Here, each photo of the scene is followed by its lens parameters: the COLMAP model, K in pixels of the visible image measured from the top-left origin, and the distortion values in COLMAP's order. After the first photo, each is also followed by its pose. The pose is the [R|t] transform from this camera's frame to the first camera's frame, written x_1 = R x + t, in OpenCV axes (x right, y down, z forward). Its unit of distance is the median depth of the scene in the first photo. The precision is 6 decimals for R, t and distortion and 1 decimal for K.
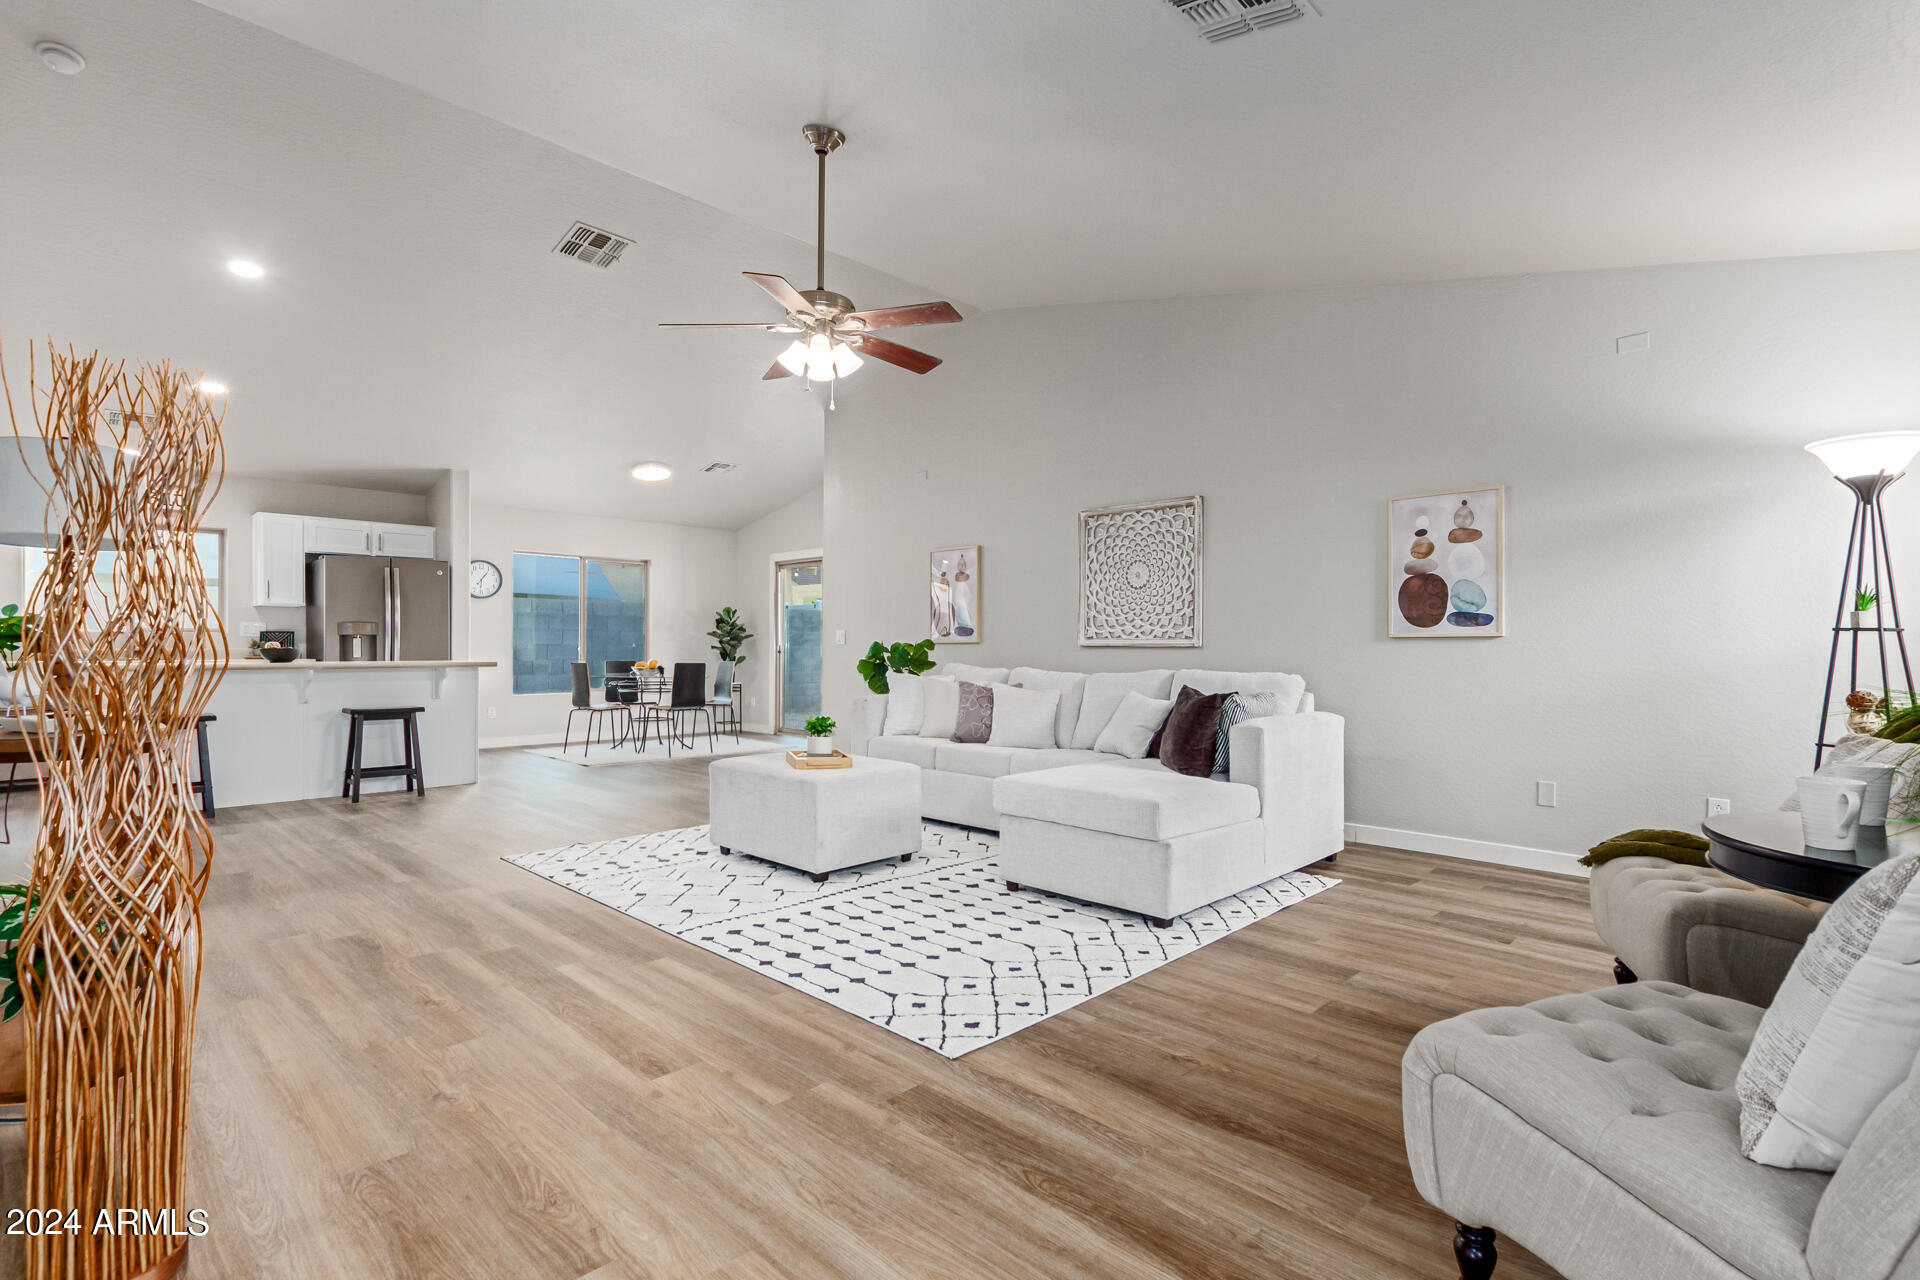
lens RADIAL K [[894.7, 0, 980.5], [0, 894.7, 666.2], [0, 0, 1]] dist [0.009982, -0.004439]
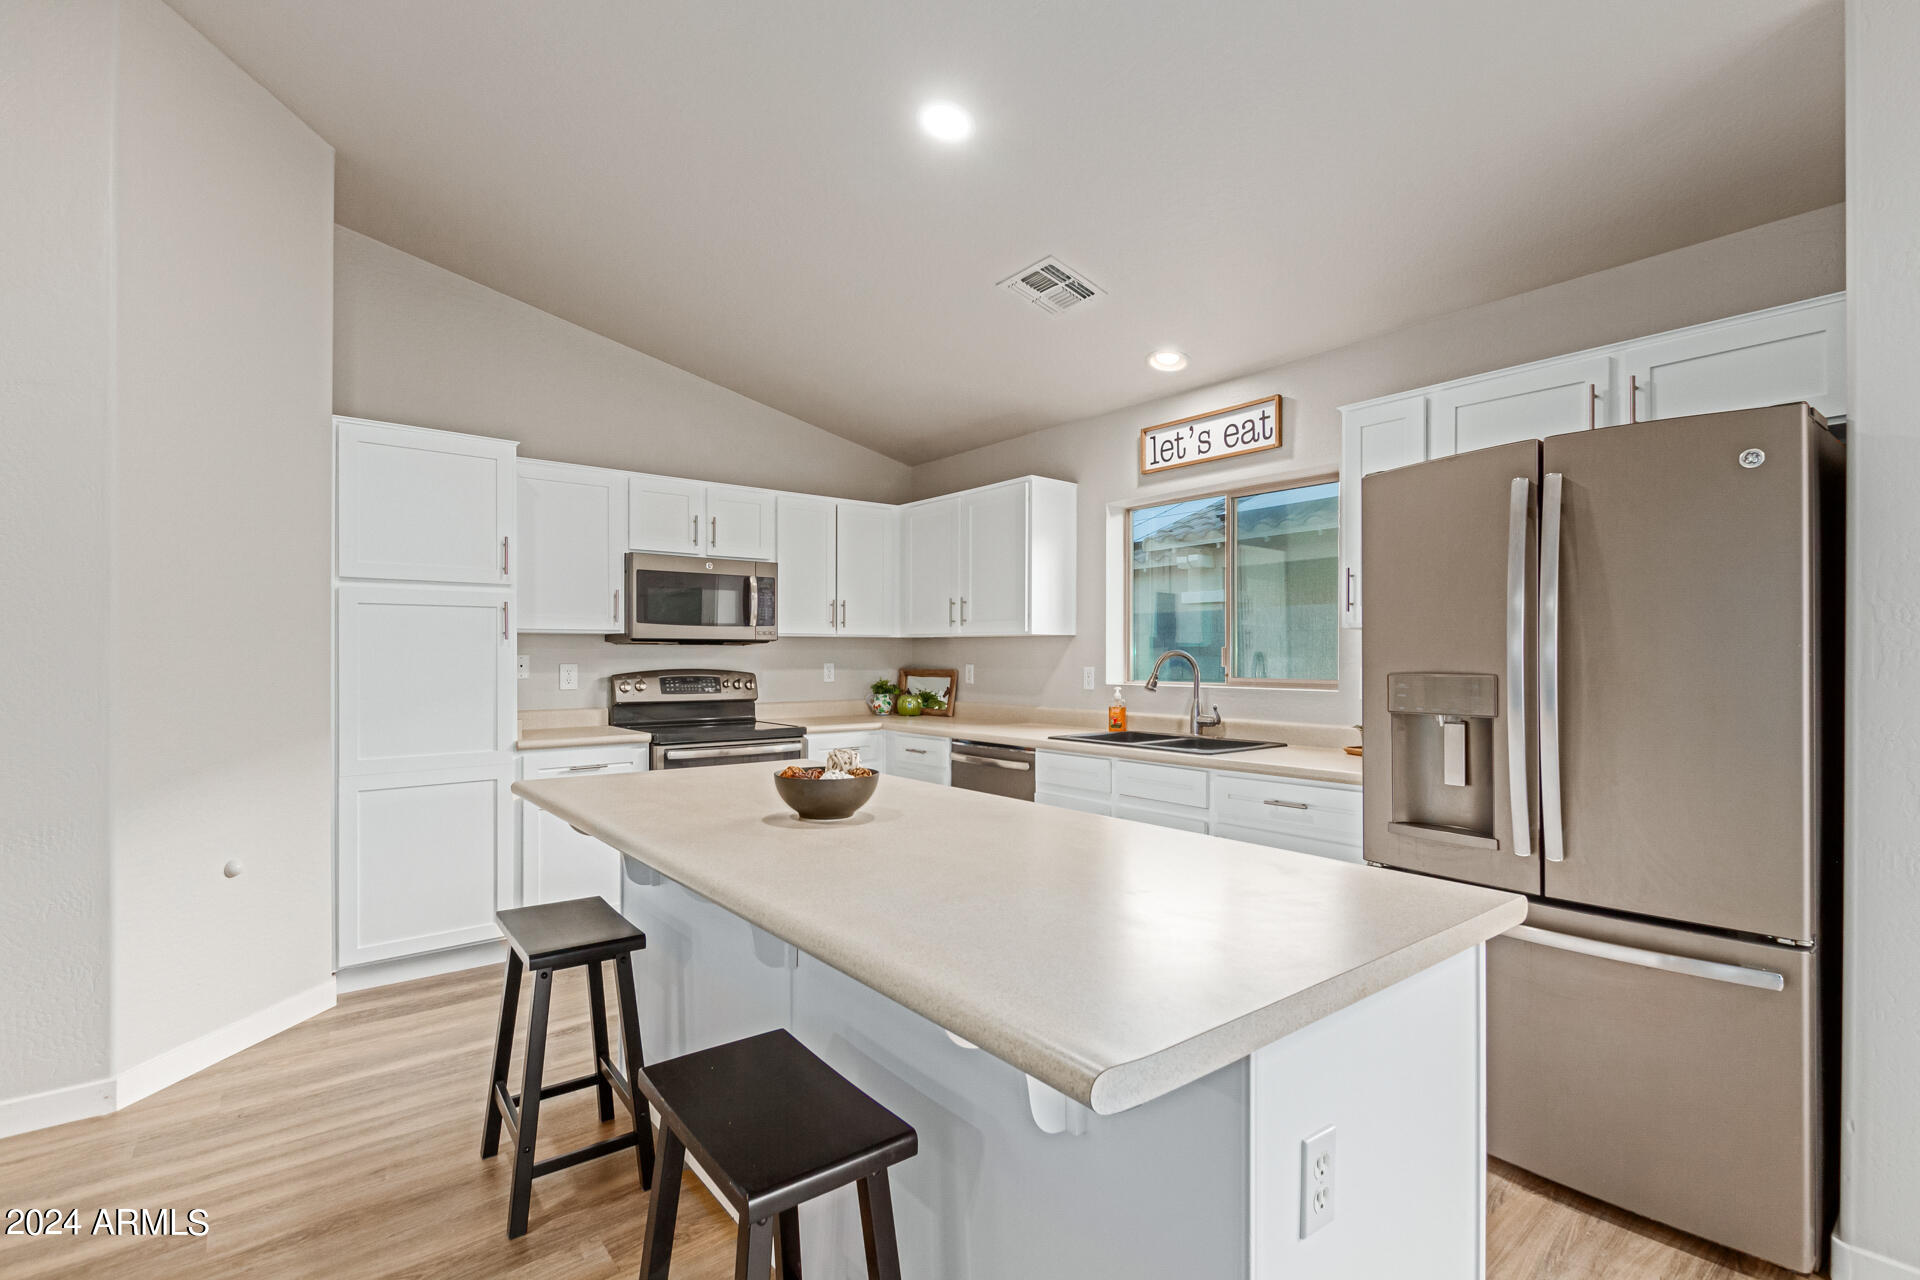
lens RADIAL K [[894.7, 0, 952.0], [0, 894.7, 651.3], [0, 0, 1]] dist [0.009982, -0.004439]
pose [[-0.129115, -0.012924, -0.991545, -0.511189], [-0.025367, 0.999631, -0.009726, -0.067524], [0.991305, 0.023896, -0.129395, 1.201094]]
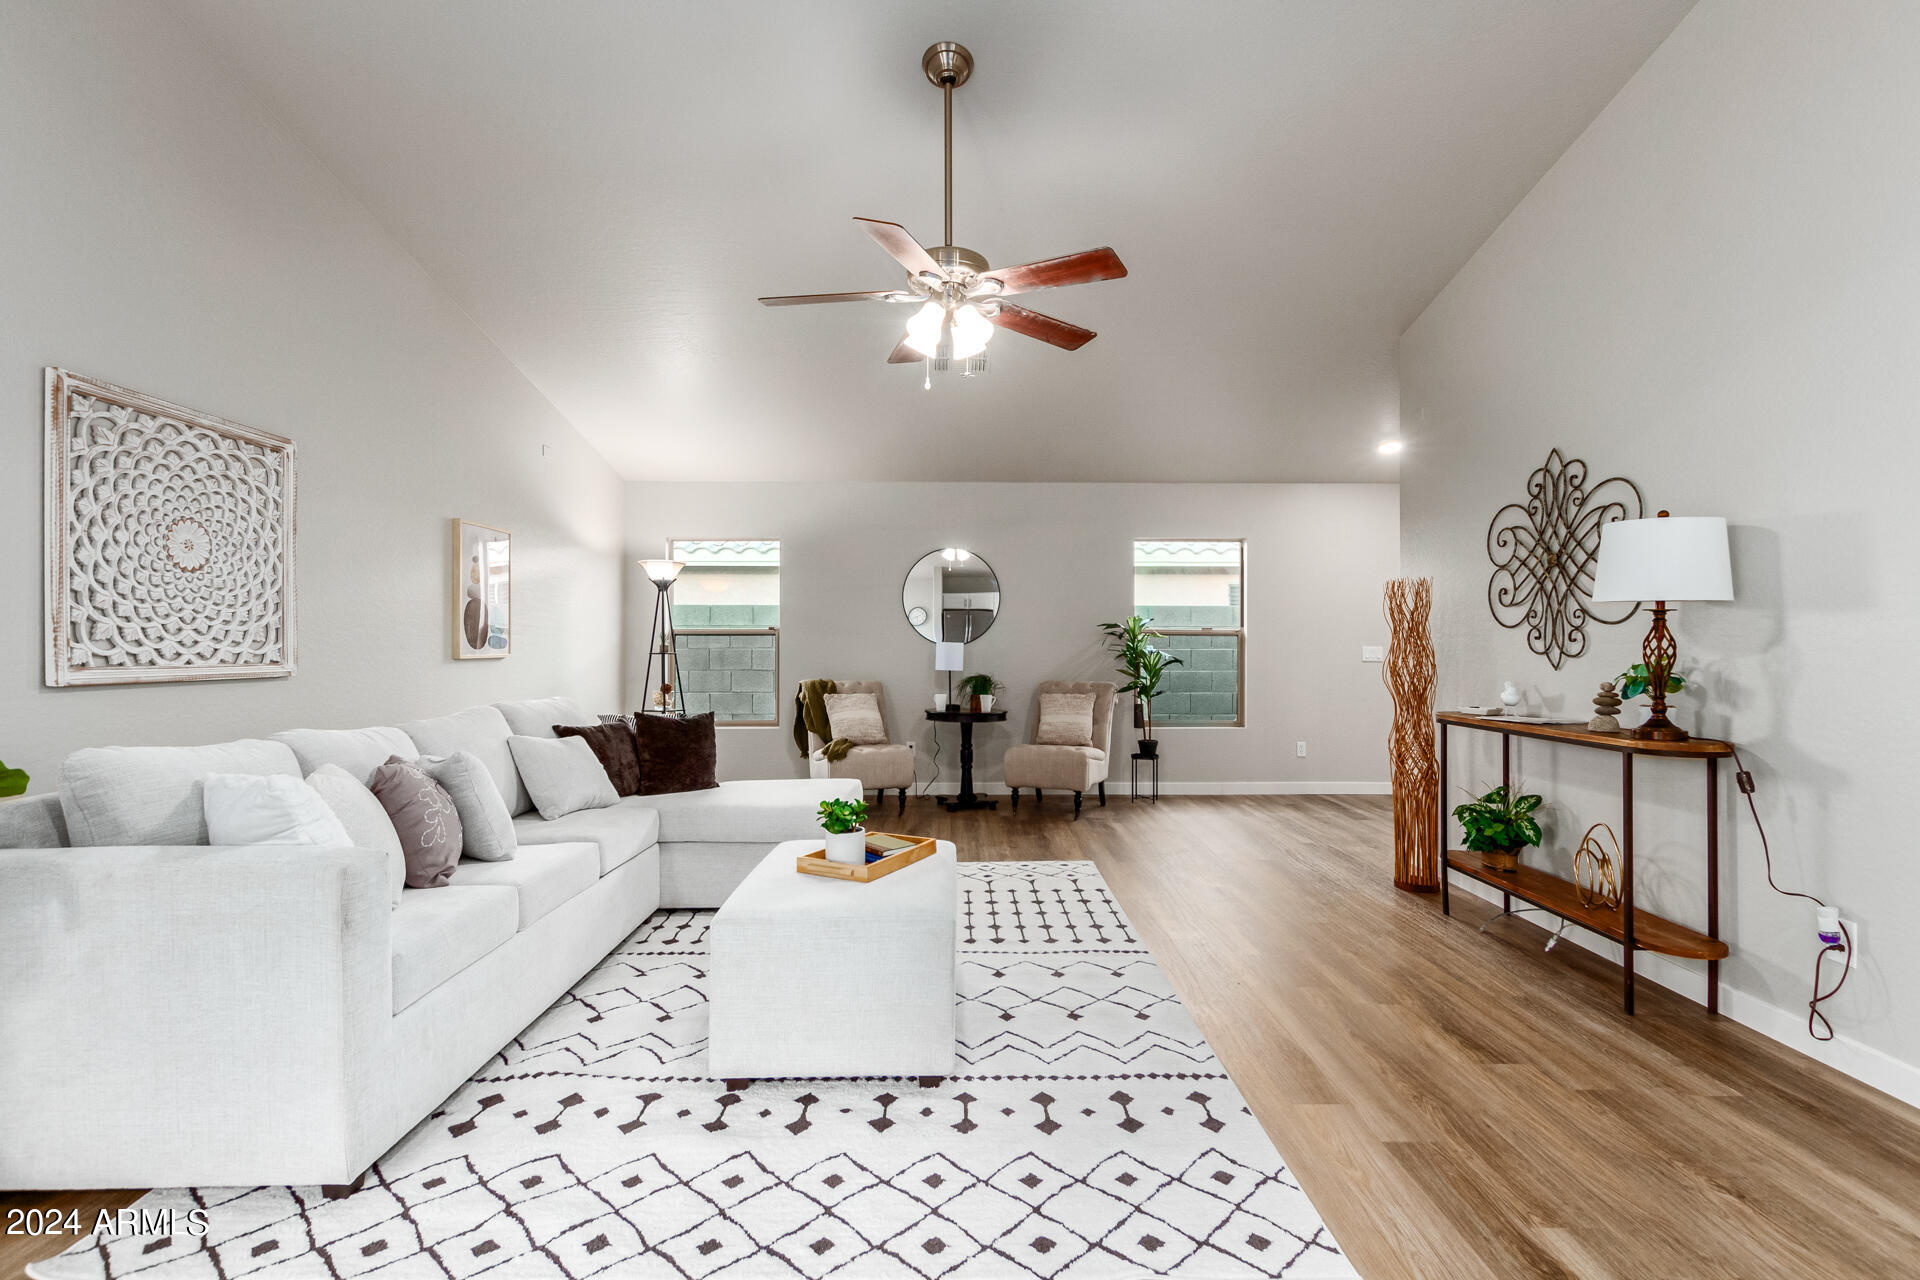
lens RADIAL K [[894.7, 0, 984.3], [0, 894.7, 642.9], [0, 0, 1]] dist [0.009982, -0.004439]
pose [[-0.706224, 0.002262, 0.707985, -0.551206], [0.017896, 0.999732, 0.014657, -0.046142], [-0.707763, 0.023022, -0.706075, 1.091668]]
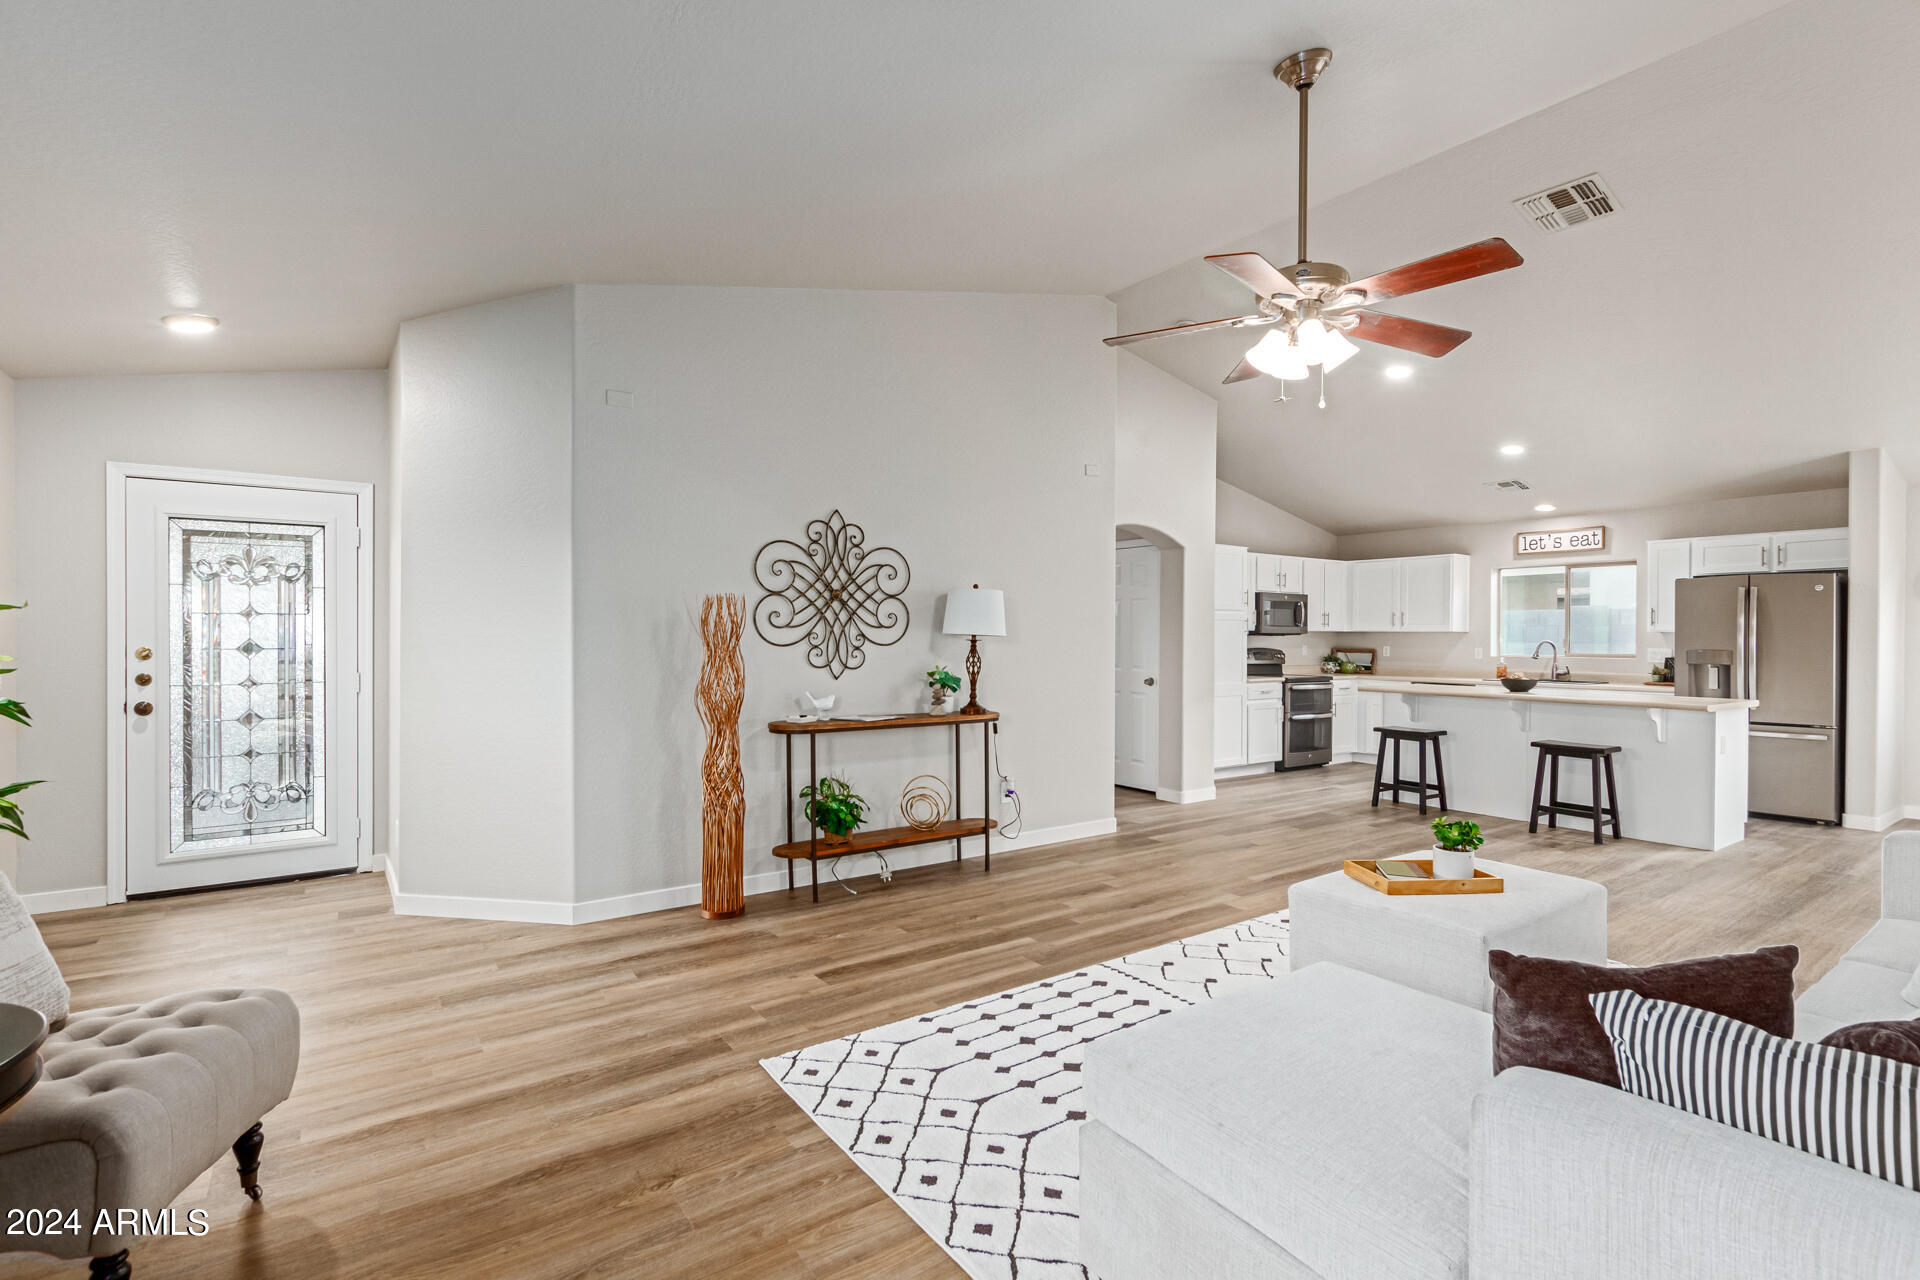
lens RADIAL K [[894.7, 0, 945.1], [0, 894.7, 642.5], [0, 0, 1]] dist [0.009982, -0.004439]
pose [[-0.196867, -0.002485, -0.980427, 0.443842], [-0.029713, 0.999553, 0.003432, -0.050817], [0.979980, 0.029807, -0.196853, 0.599000]]
